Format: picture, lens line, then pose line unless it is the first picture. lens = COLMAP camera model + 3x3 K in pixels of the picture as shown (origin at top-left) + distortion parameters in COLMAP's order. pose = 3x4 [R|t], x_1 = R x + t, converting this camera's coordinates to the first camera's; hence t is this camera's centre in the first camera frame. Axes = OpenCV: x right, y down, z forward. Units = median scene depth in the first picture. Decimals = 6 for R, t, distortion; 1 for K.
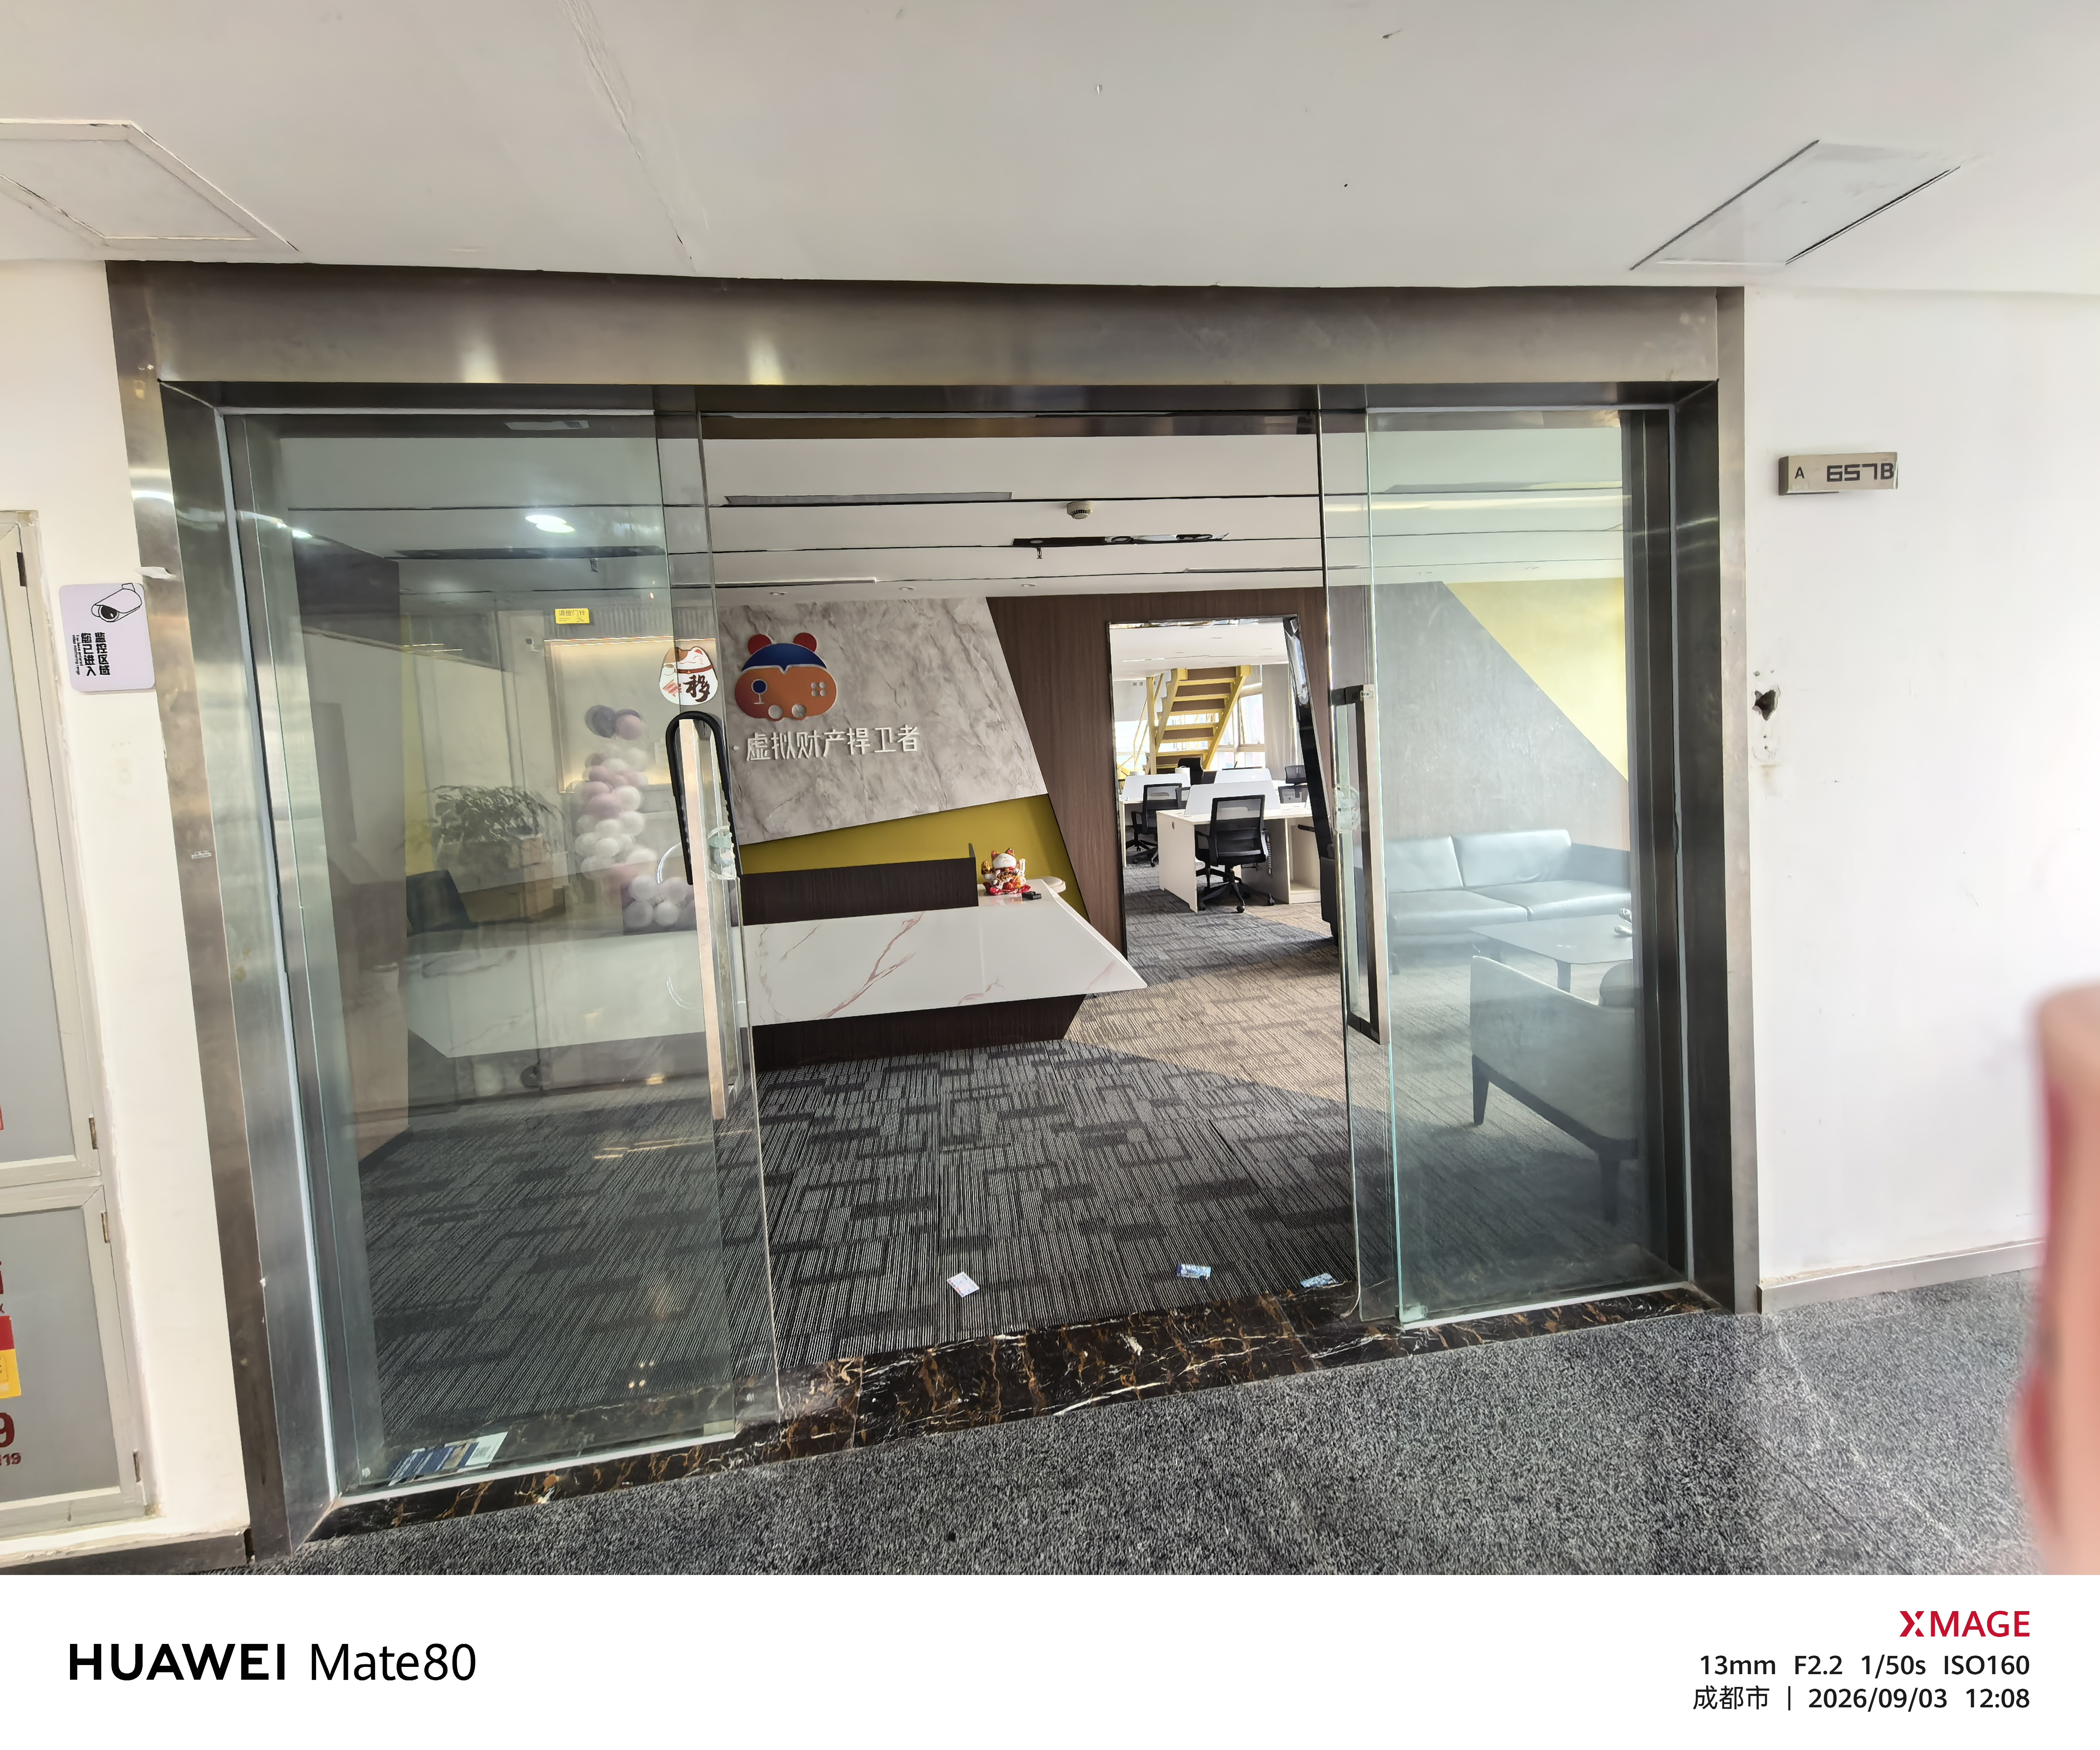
lens RADIAL K [[895.9, 0, 1074.0], [0, 895.9, 794.8], [0, 0, 1]] dist [-0.000797, -0.000012]
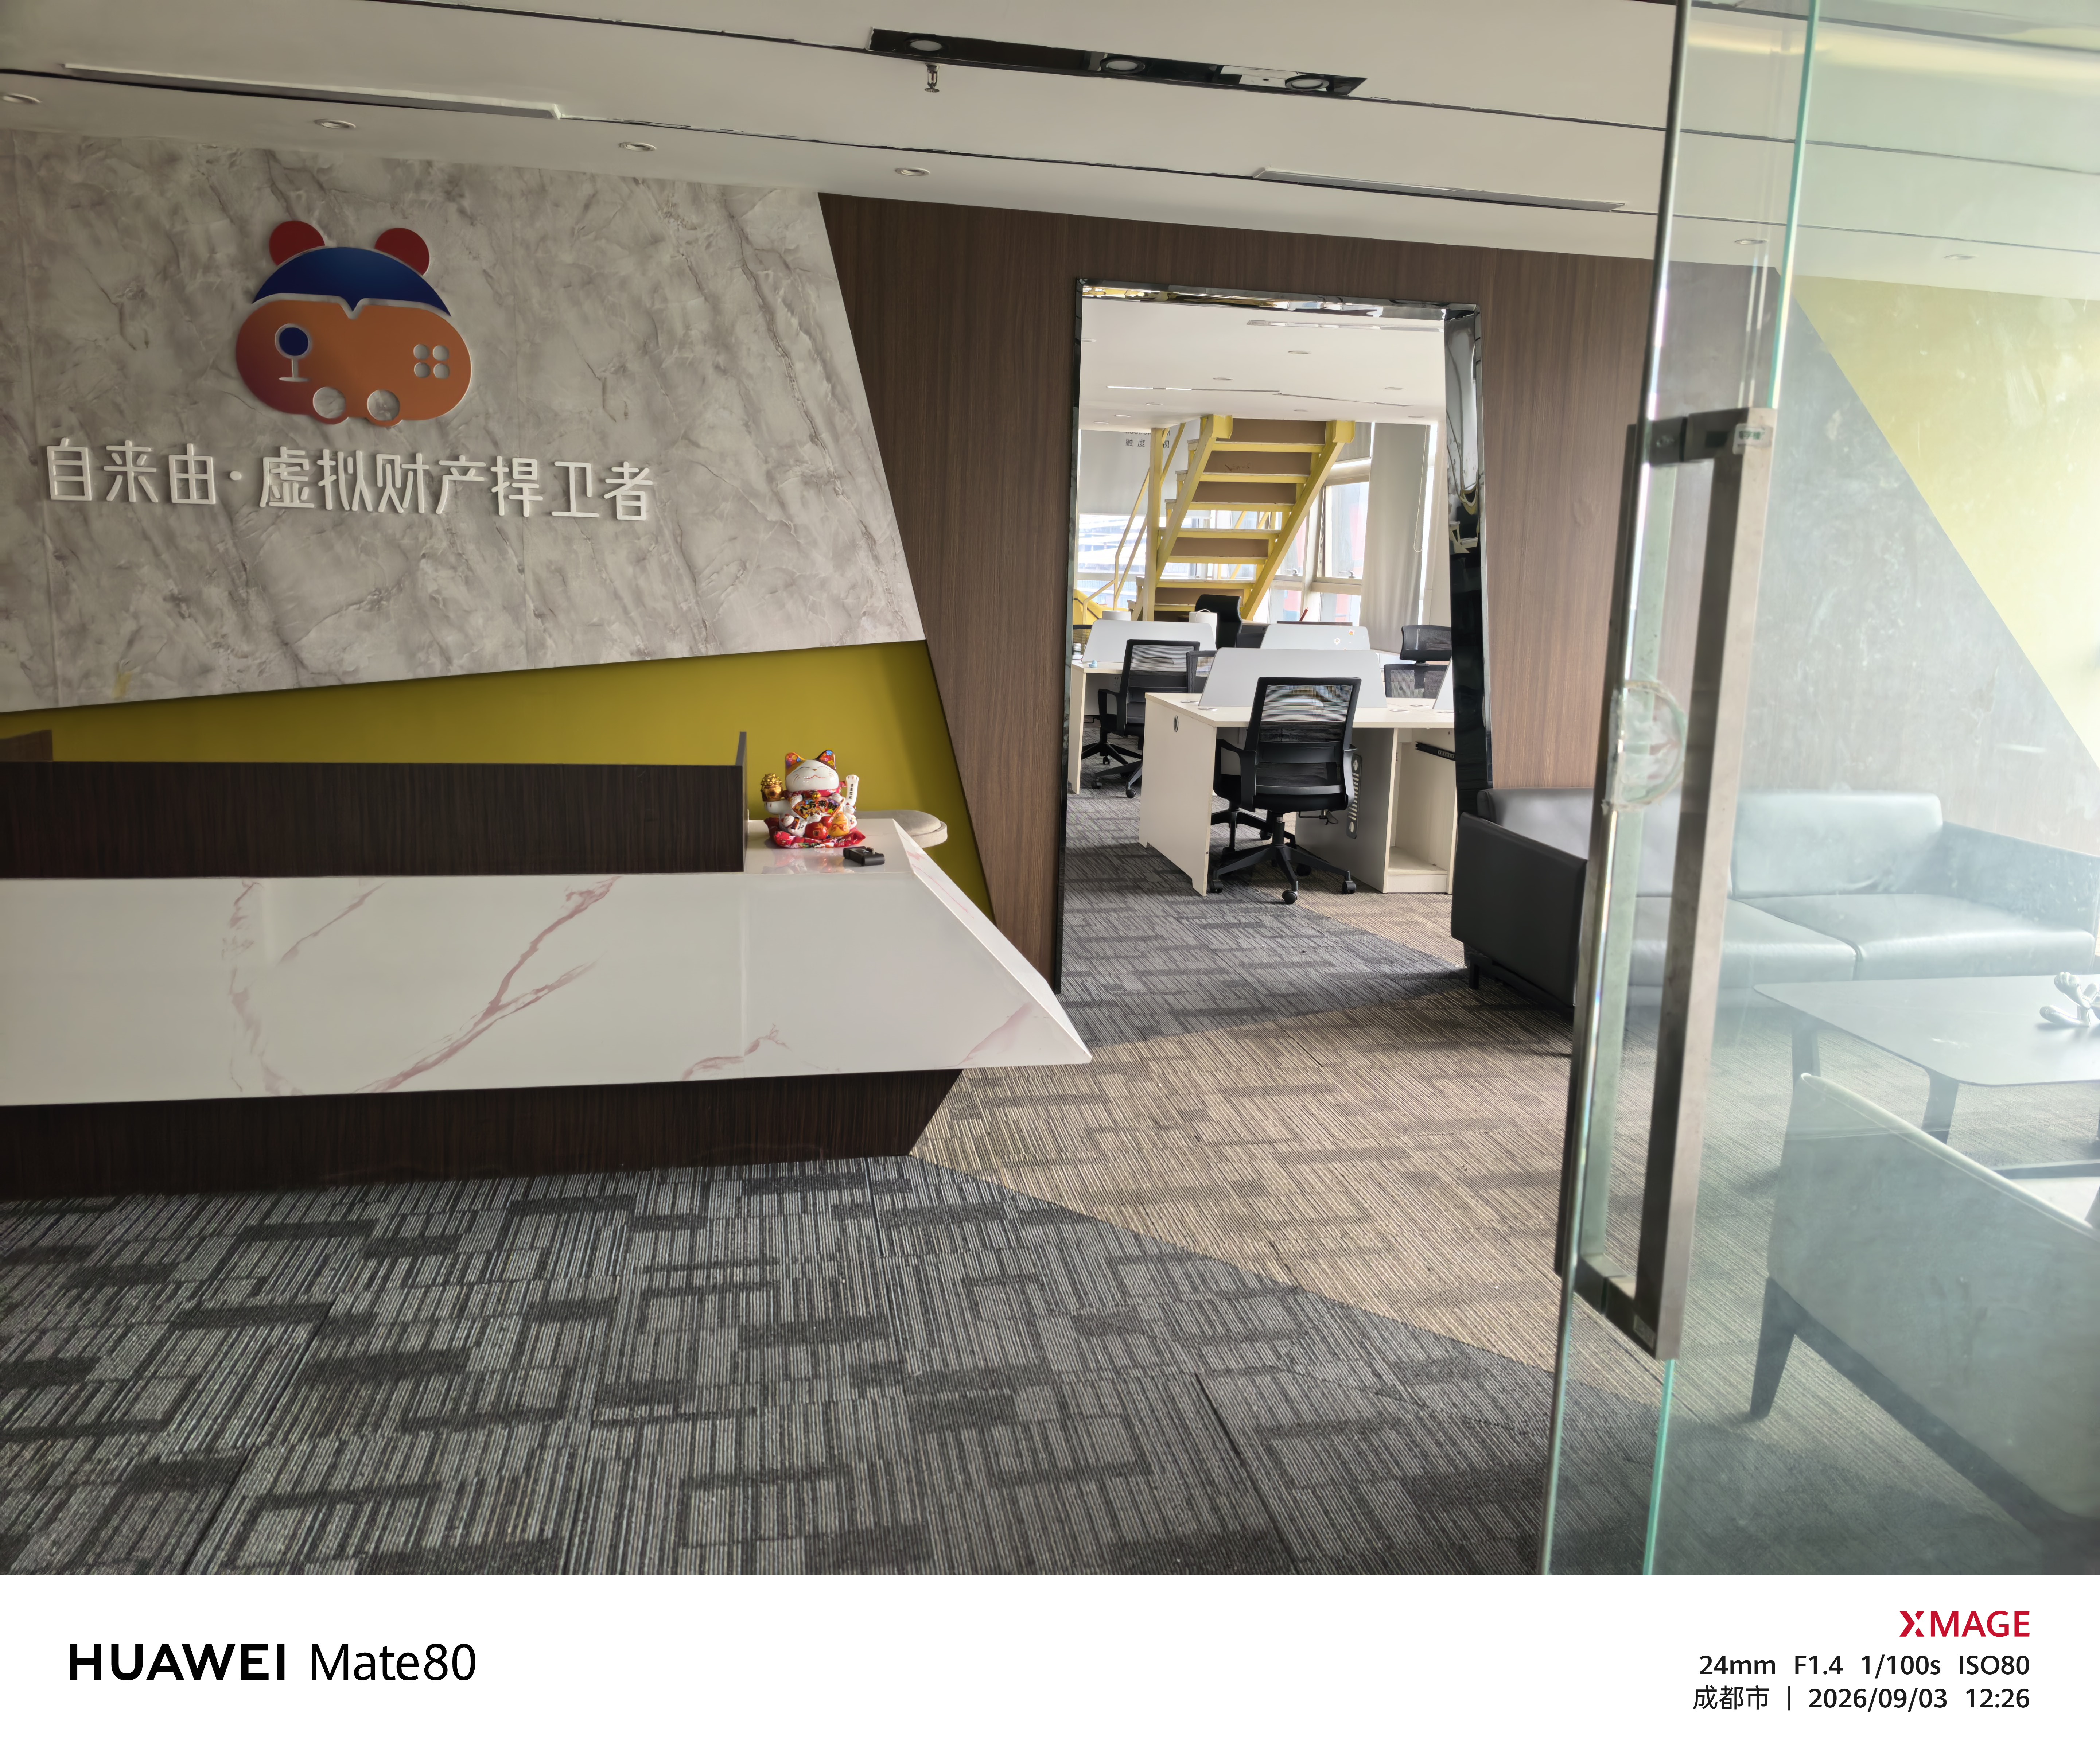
lens RADIAL K [[1592.2, 0, 1060.4], [0, 1592.2, 871.5], [0, 0, 1]] dist [0.092474, -0.166983]
pose [[0.995682, 0.079871, 0.047315, 0.014416], [-0.085645, 0.986969, 0.136221, -0.001551], [-0.035819, -0.139685, 0.989548, 0.150265]]
